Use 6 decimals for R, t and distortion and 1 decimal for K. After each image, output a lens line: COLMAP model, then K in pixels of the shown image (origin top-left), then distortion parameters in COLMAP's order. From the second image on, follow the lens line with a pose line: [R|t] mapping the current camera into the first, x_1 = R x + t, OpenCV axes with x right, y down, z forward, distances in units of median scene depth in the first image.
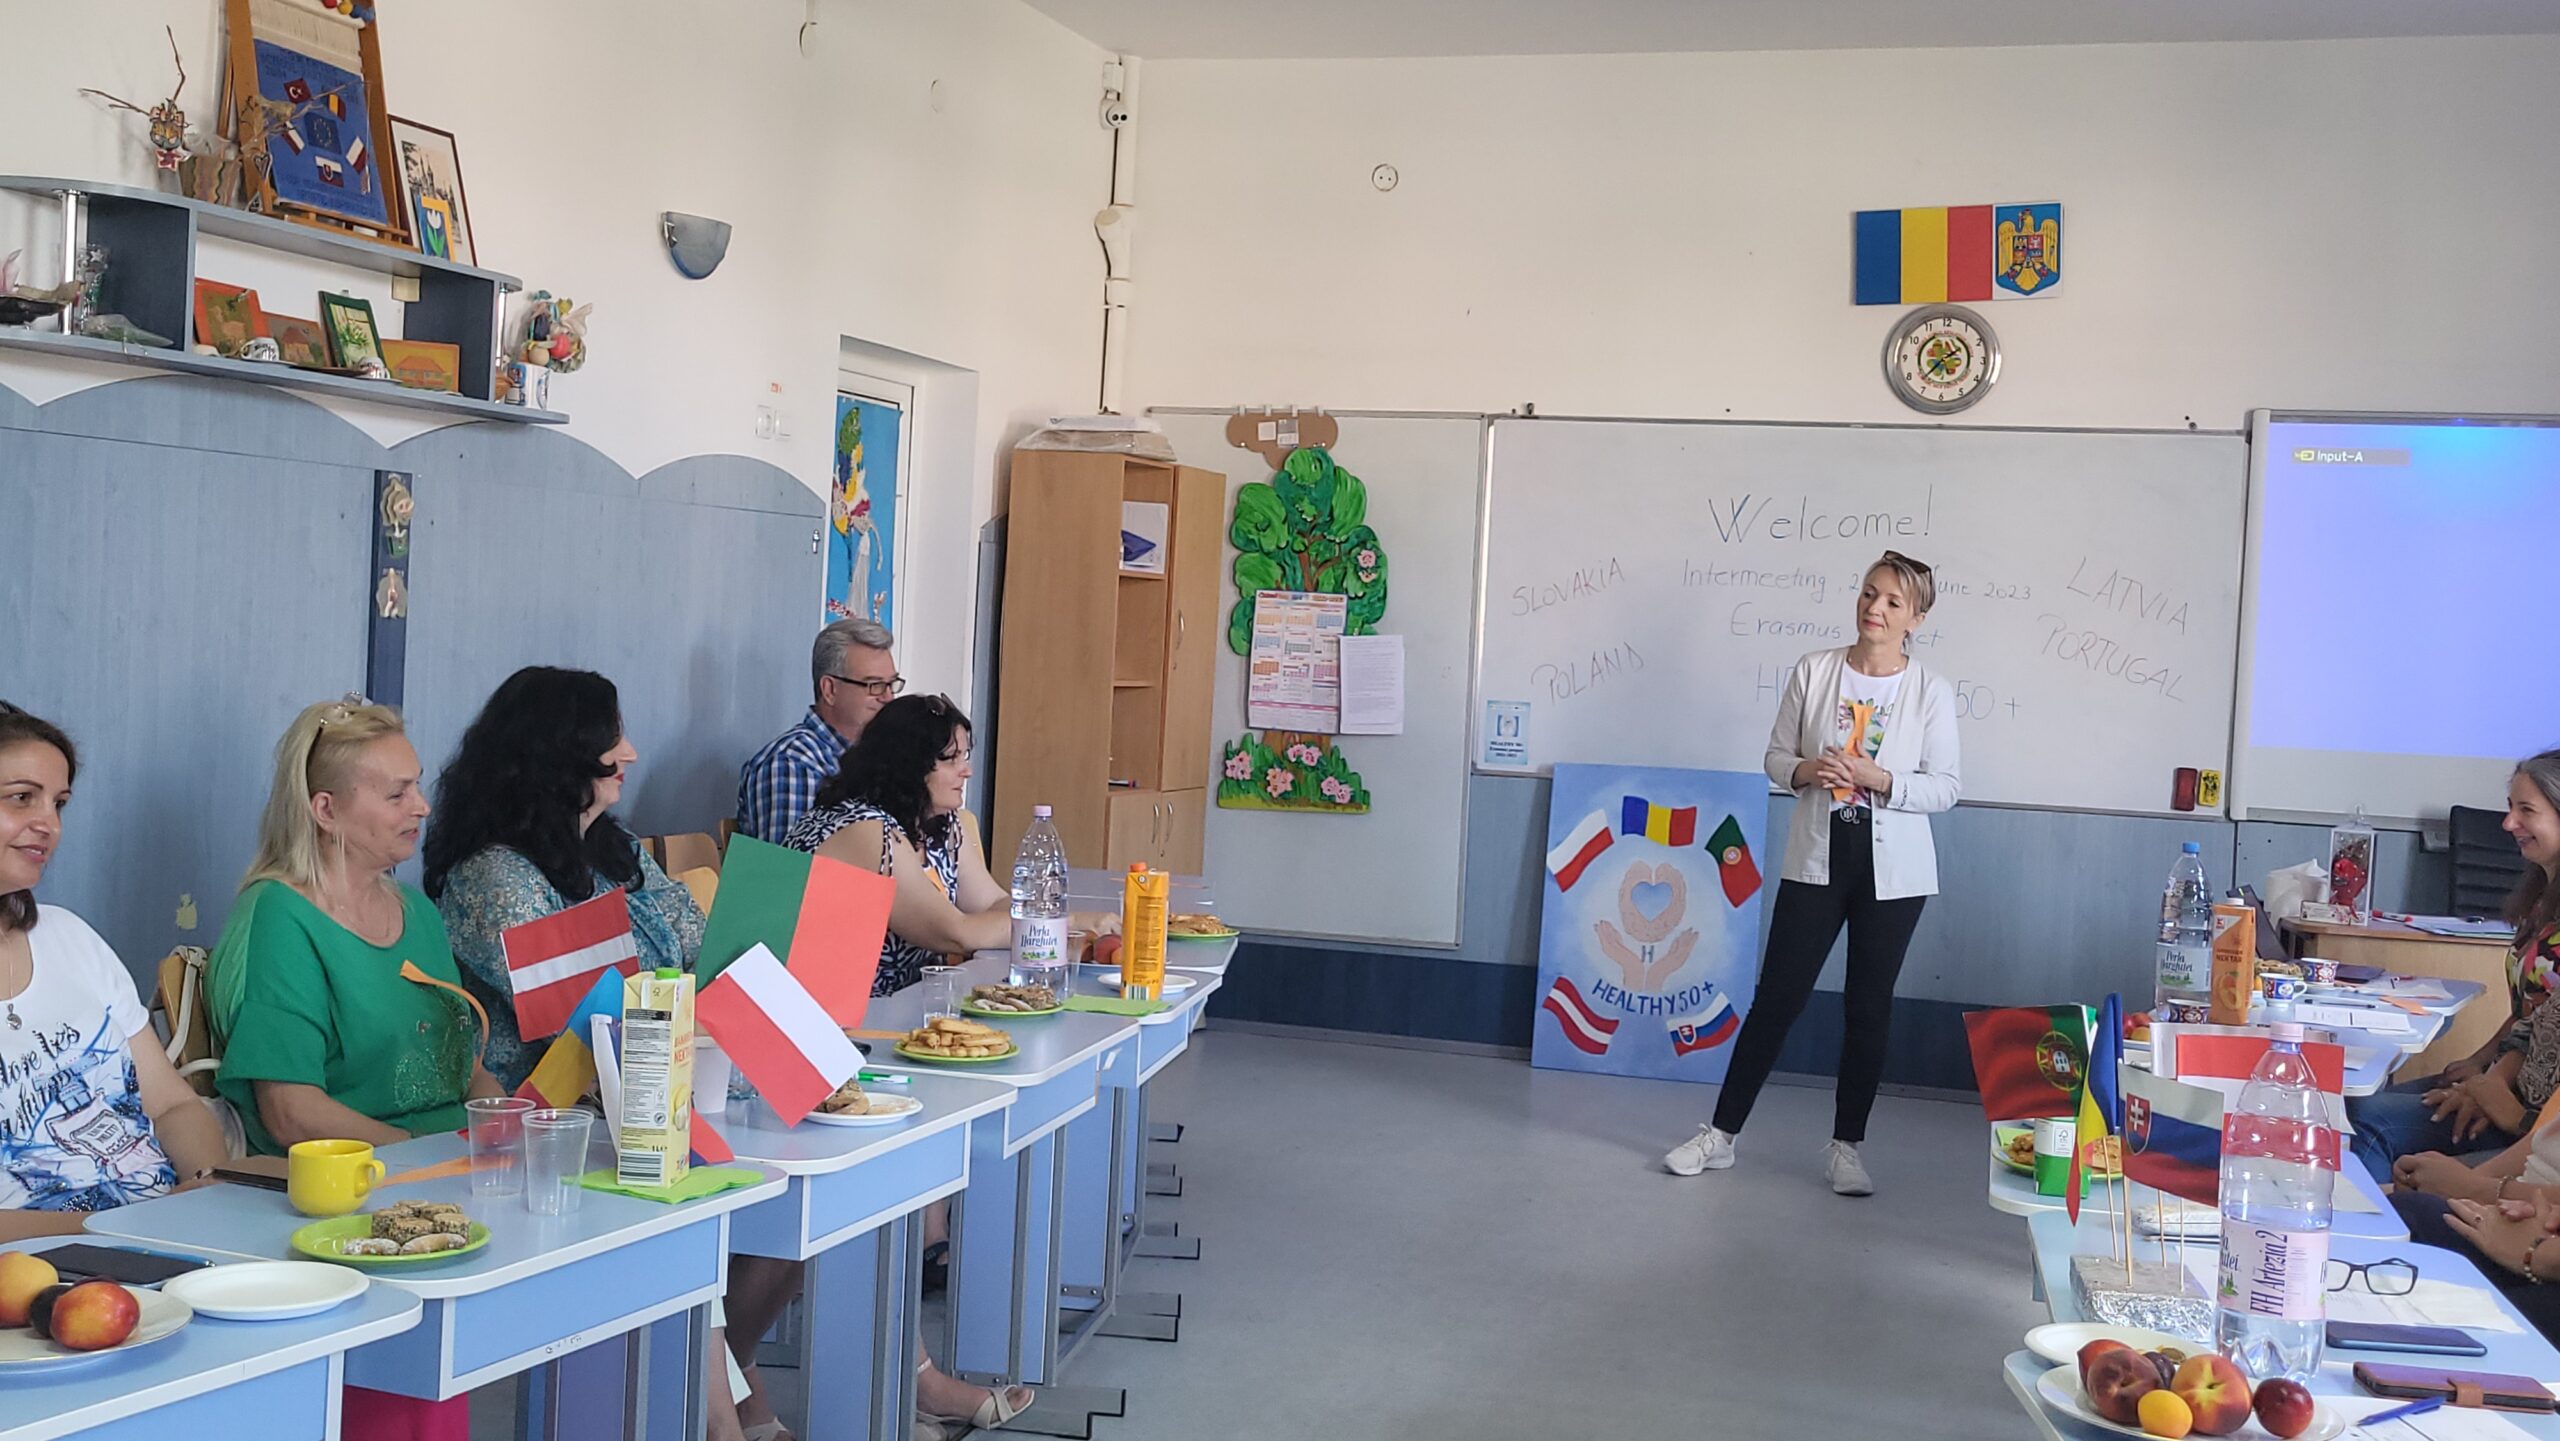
lens RADIAL K [[2668.9, 0, 1322.5], [0, 2668.9, 703.8], [0, 0, 1]] dist [0.051843, -0.030570]
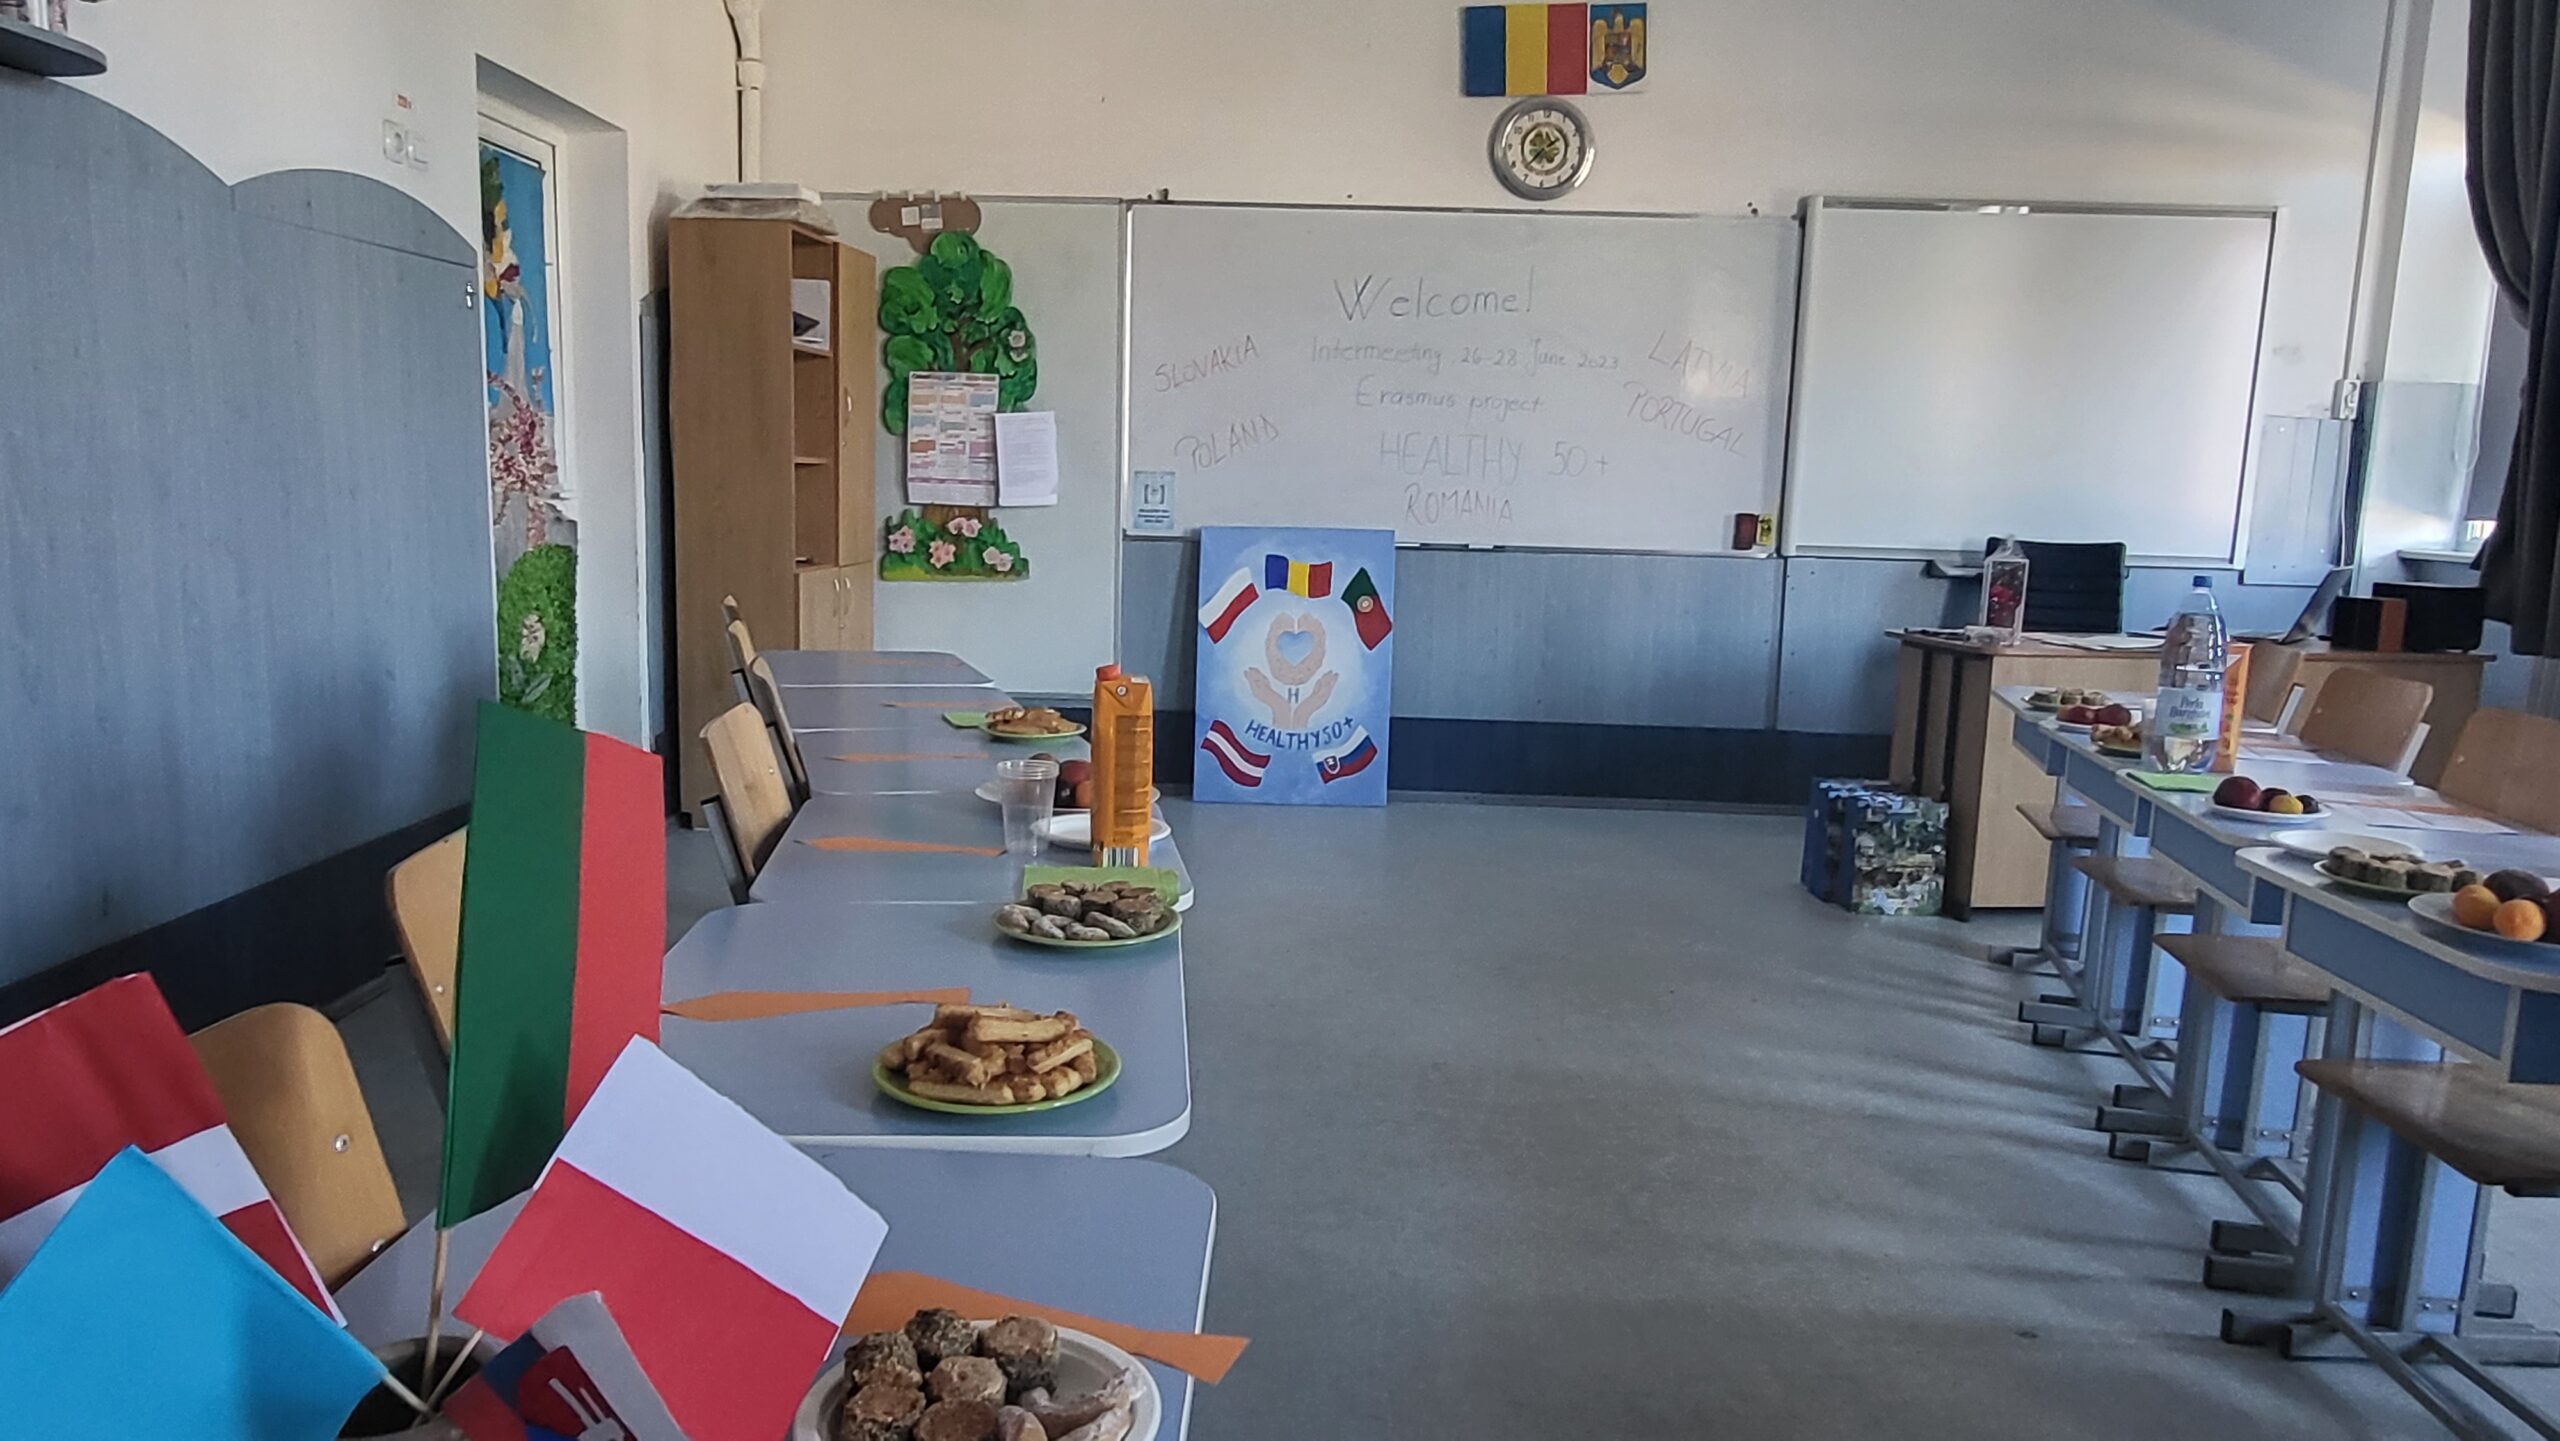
lens RADIAL K [[1707.8, 0, 1254.7], [0, 1707.8, 745.7], [0, 0, 1]] dist [-0.003912, 0.021963]
pose [[0.964724, -0.063918, 0.255386, -0.079837], [0.026875, 0.988922, 0.145986, 0.009507], [-0.261887, -0.133973, 0.955754, 0.320214]]
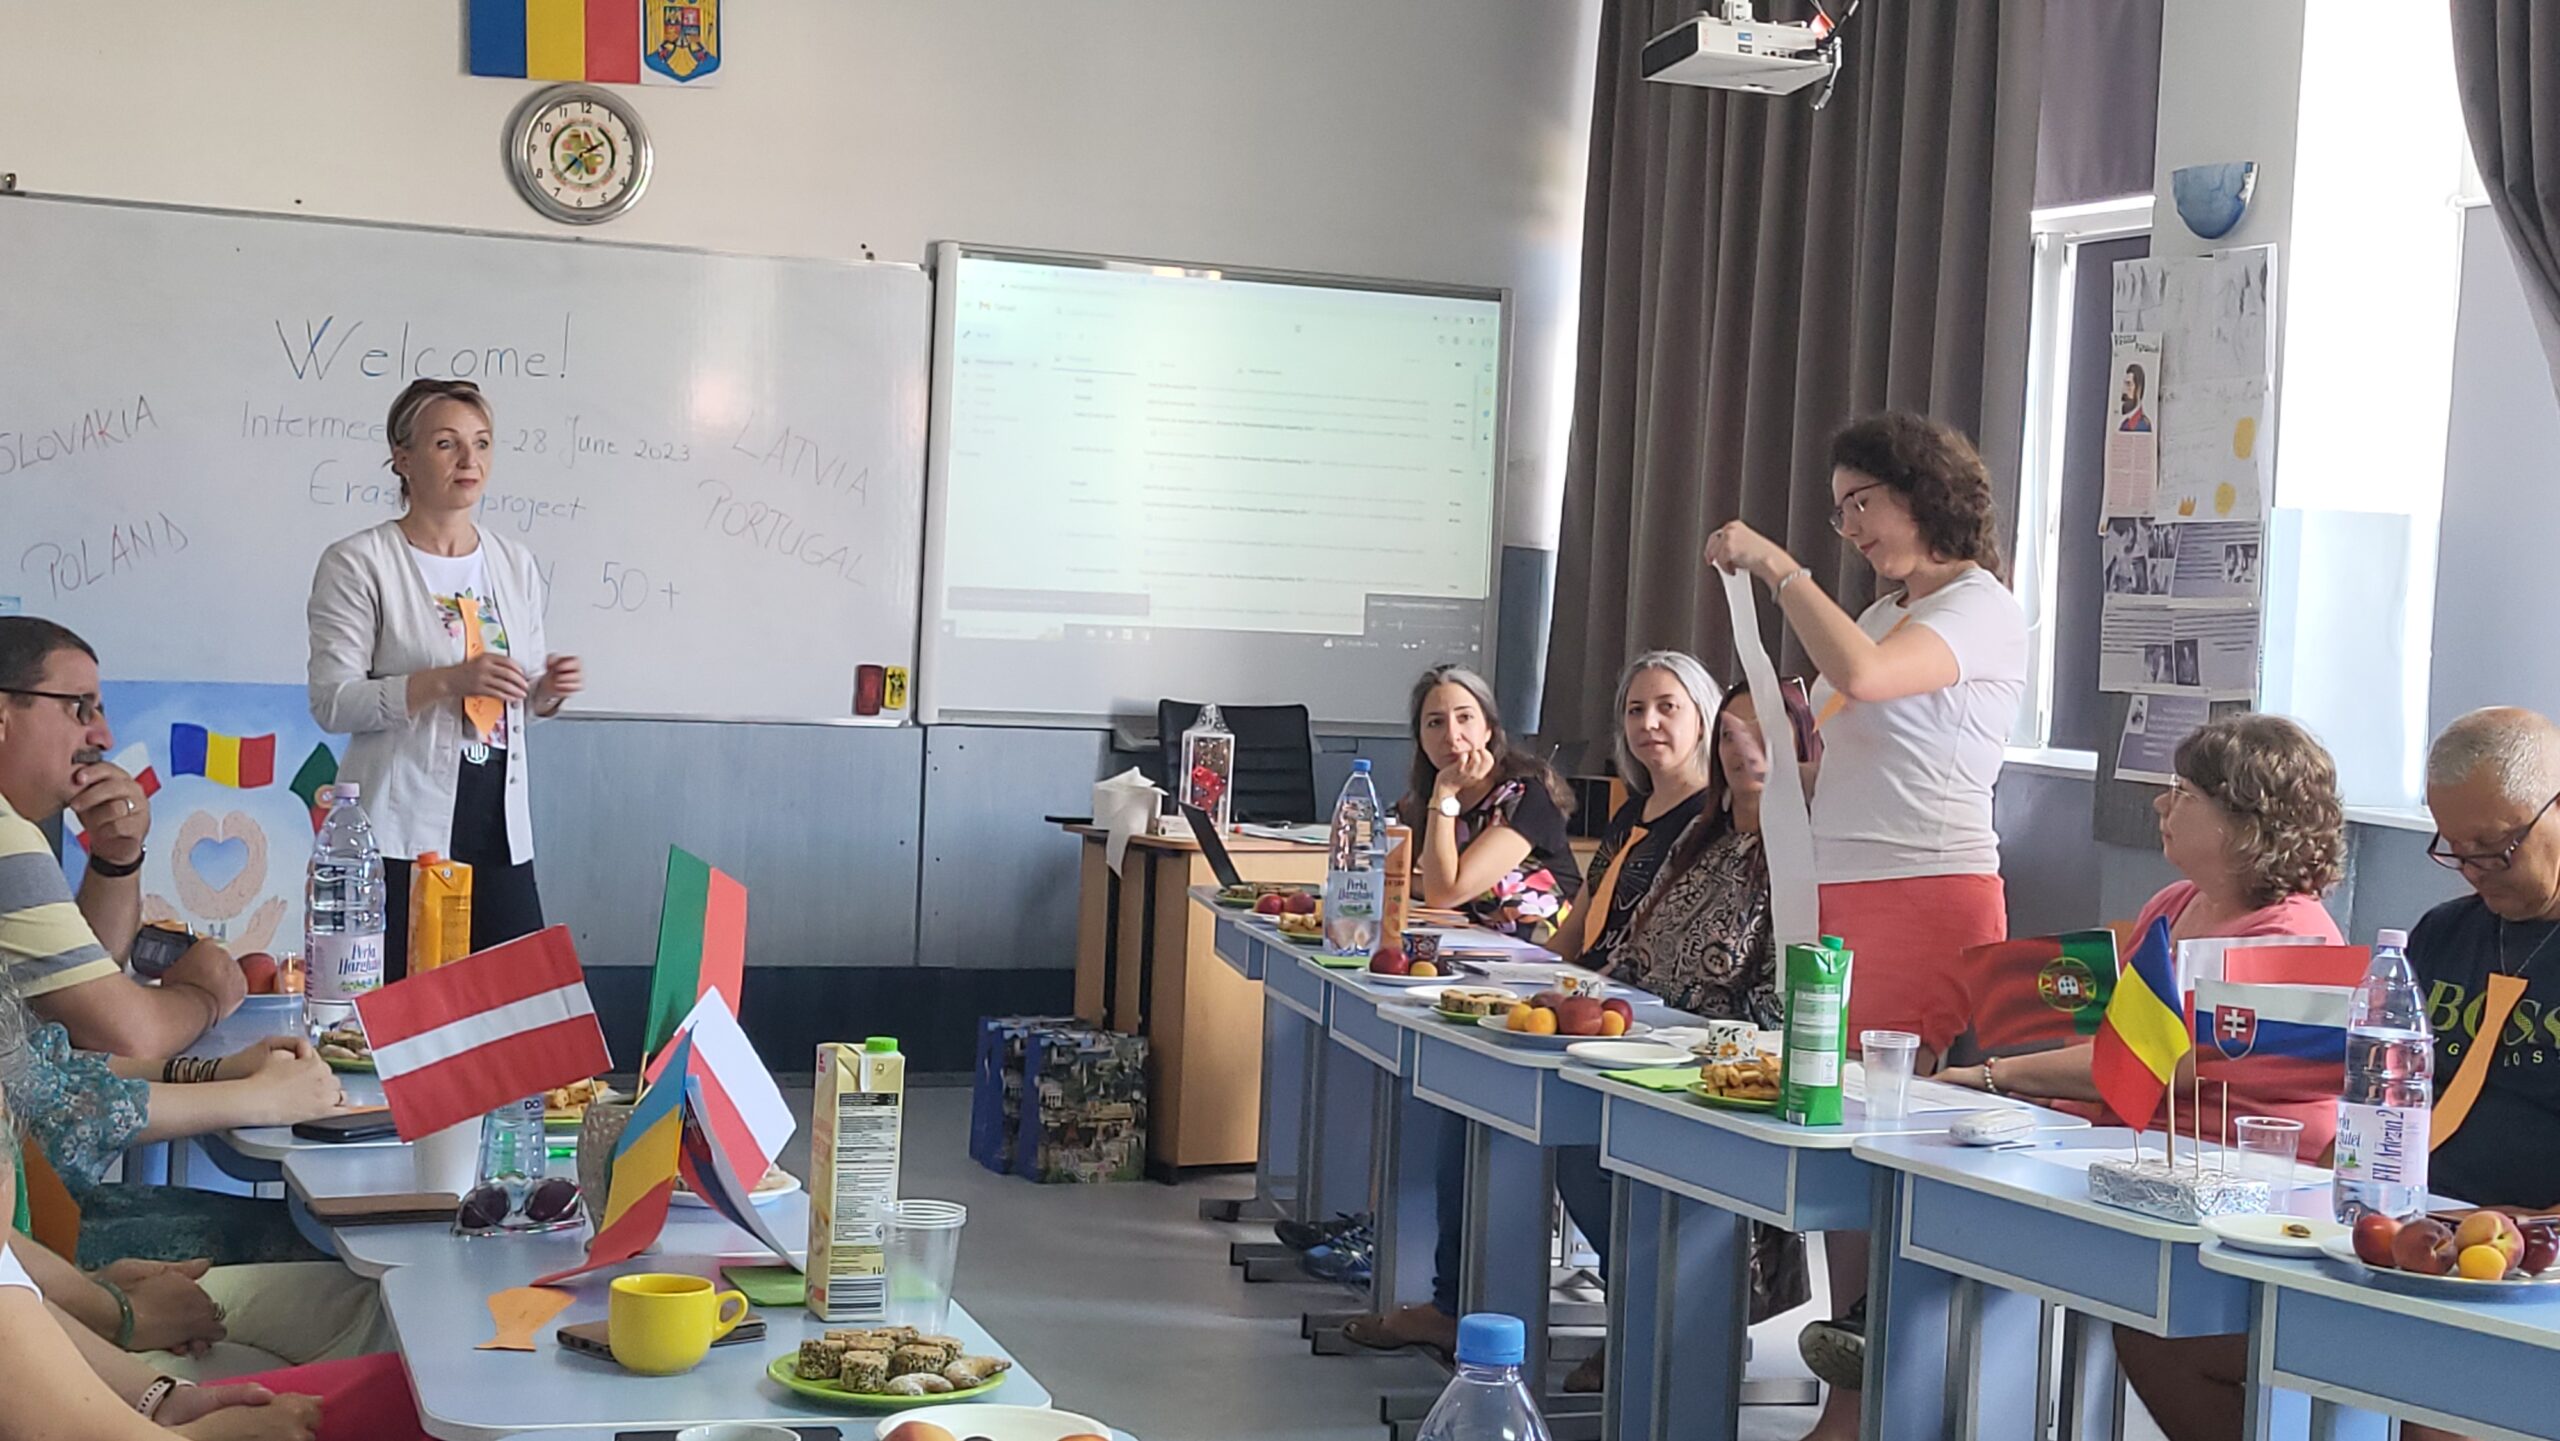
lens RADIAL K [[3519.4, 0, 1331.9], [0, 3519.4, 725.7], [0, 0, 1]] dist [0.019514, -0.067904]
pose [[0.761026, -0.039319, 0.647529, -0.276898], [0.006035, 0.998547, 0.053540, -0.014845], [-0.648693, -0.036837, 0.760158, 0.061937]]
